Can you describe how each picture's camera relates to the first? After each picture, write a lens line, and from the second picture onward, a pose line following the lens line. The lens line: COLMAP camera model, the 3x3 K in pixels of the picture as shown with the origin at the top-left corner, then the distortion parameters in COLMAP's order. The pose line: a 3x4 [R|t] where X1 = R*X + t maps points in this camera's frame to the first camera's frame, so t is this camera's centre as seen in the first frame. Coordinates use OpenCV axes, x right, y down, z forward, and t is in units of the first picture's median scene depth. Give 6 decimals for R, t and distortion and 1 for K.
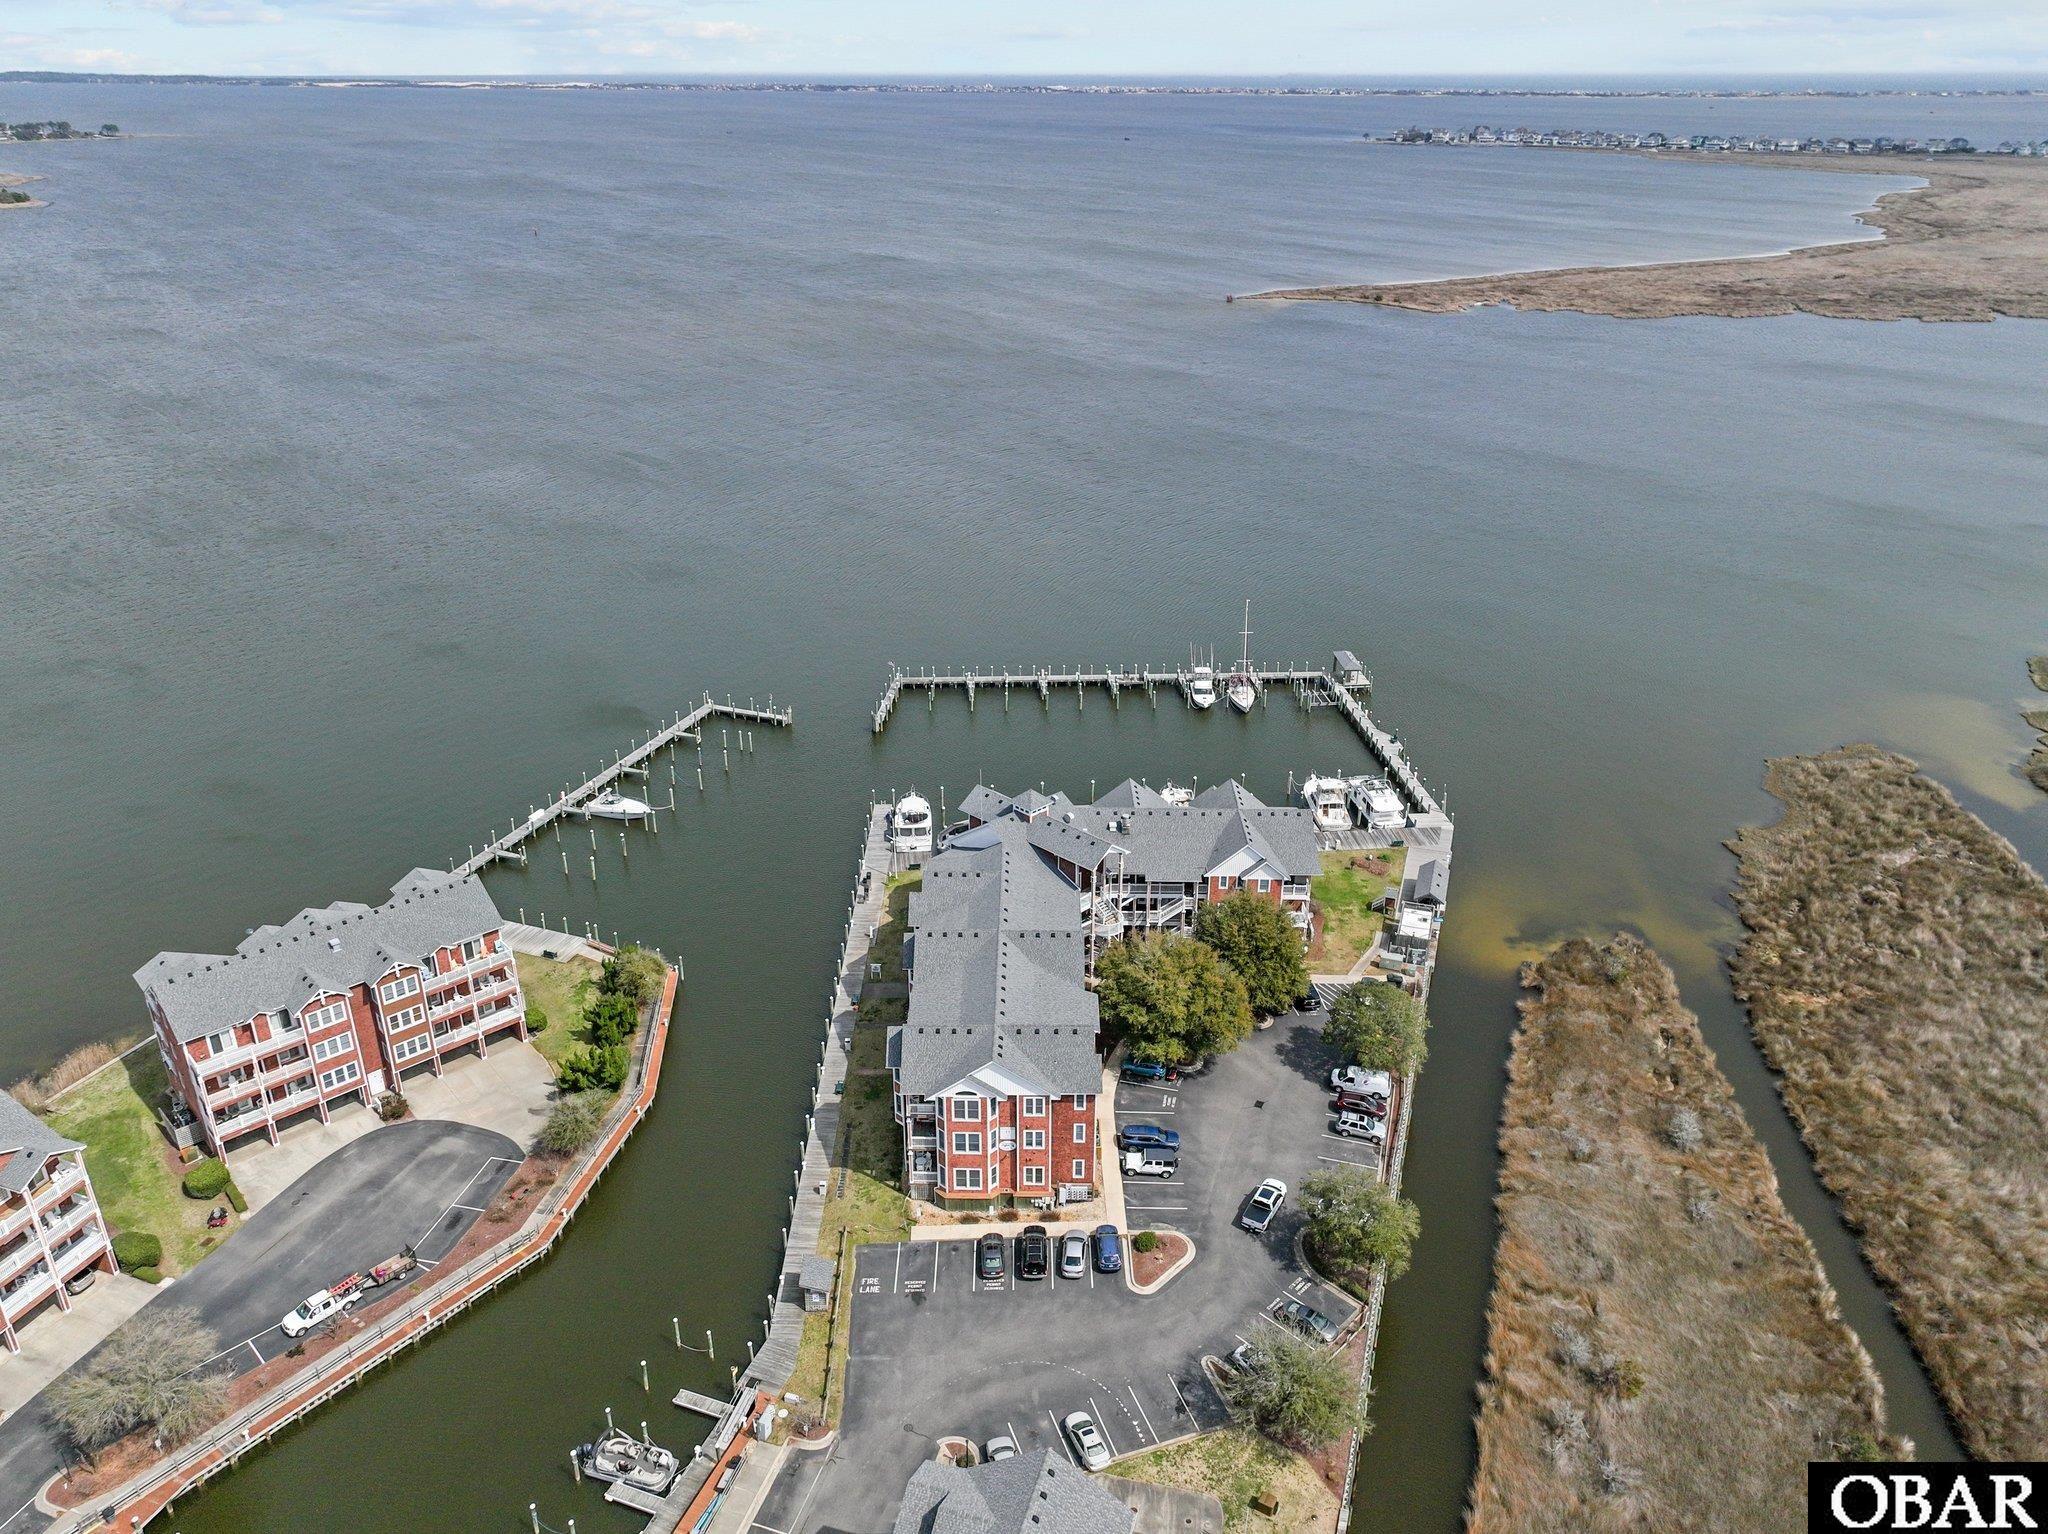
lens RADIAL K [[1522.1, 0, 1022.2], [0, 1522.1, 773.2], [0, 0, 1]] dist [-0.004626, -0.001644]
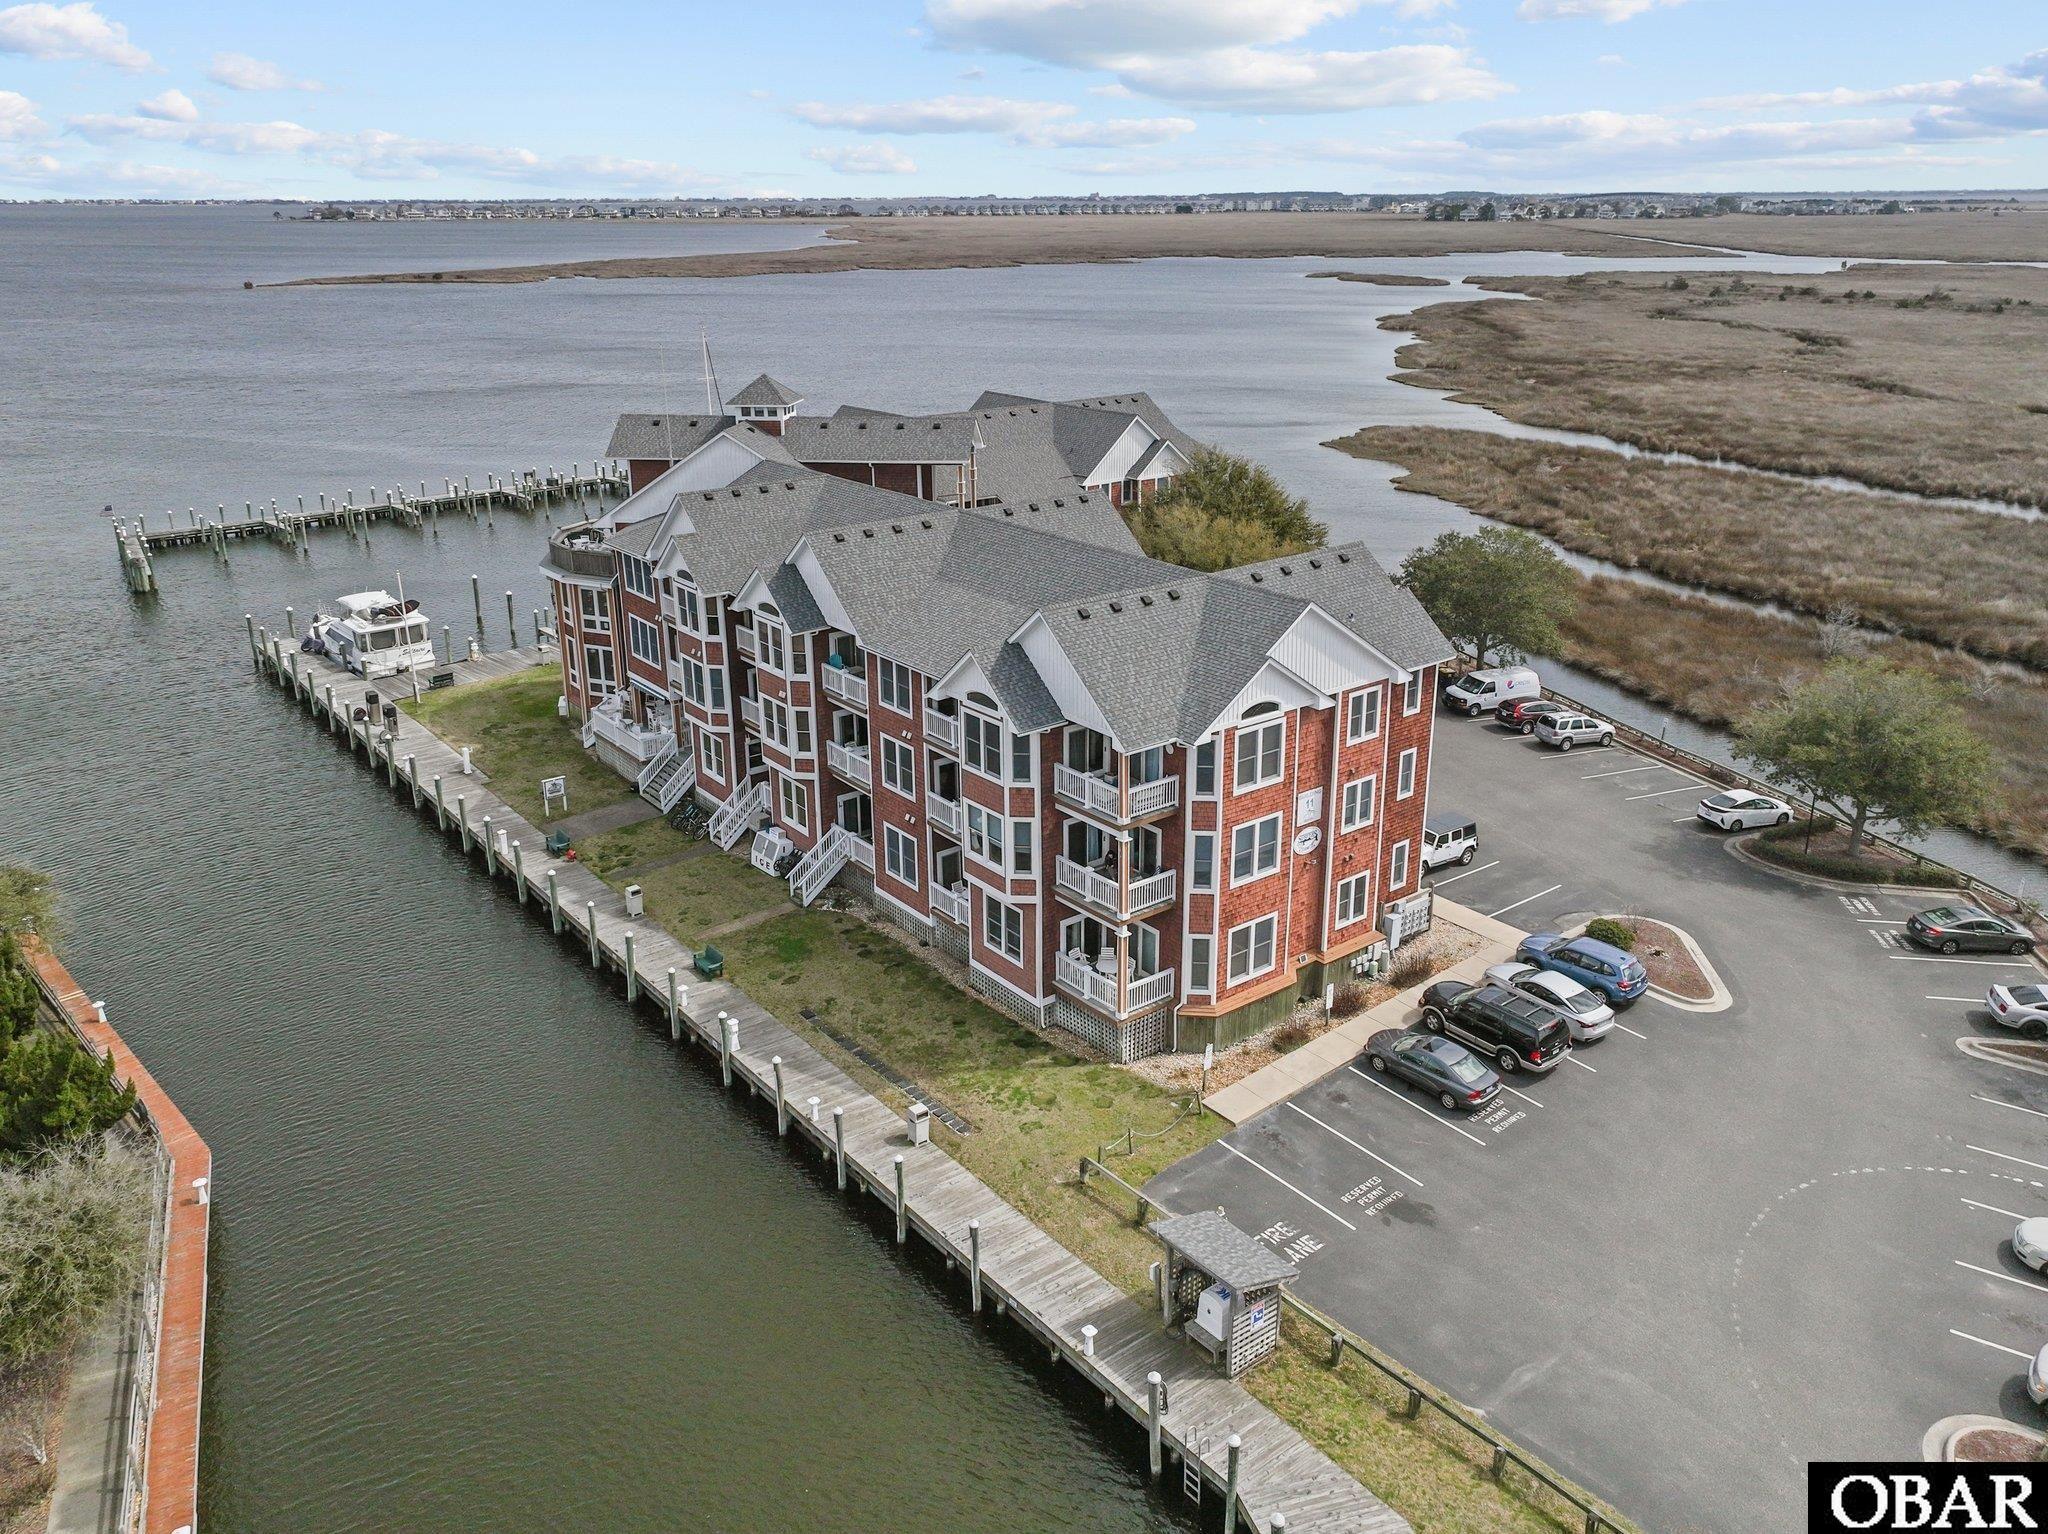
lens RADIAL K [[1522.1, 0, 1018.5], [0, 1522.1, 755.3], [0, 0, 1]] dist [-0.004626, -0.001644]
pose [[0.777423, -0.210957, 0.592545, -0.321827], [0.271075, 0.962470, -0.012995, 0.206393], [-0.567566, 0.170727, 0.805432, 0.702140]]
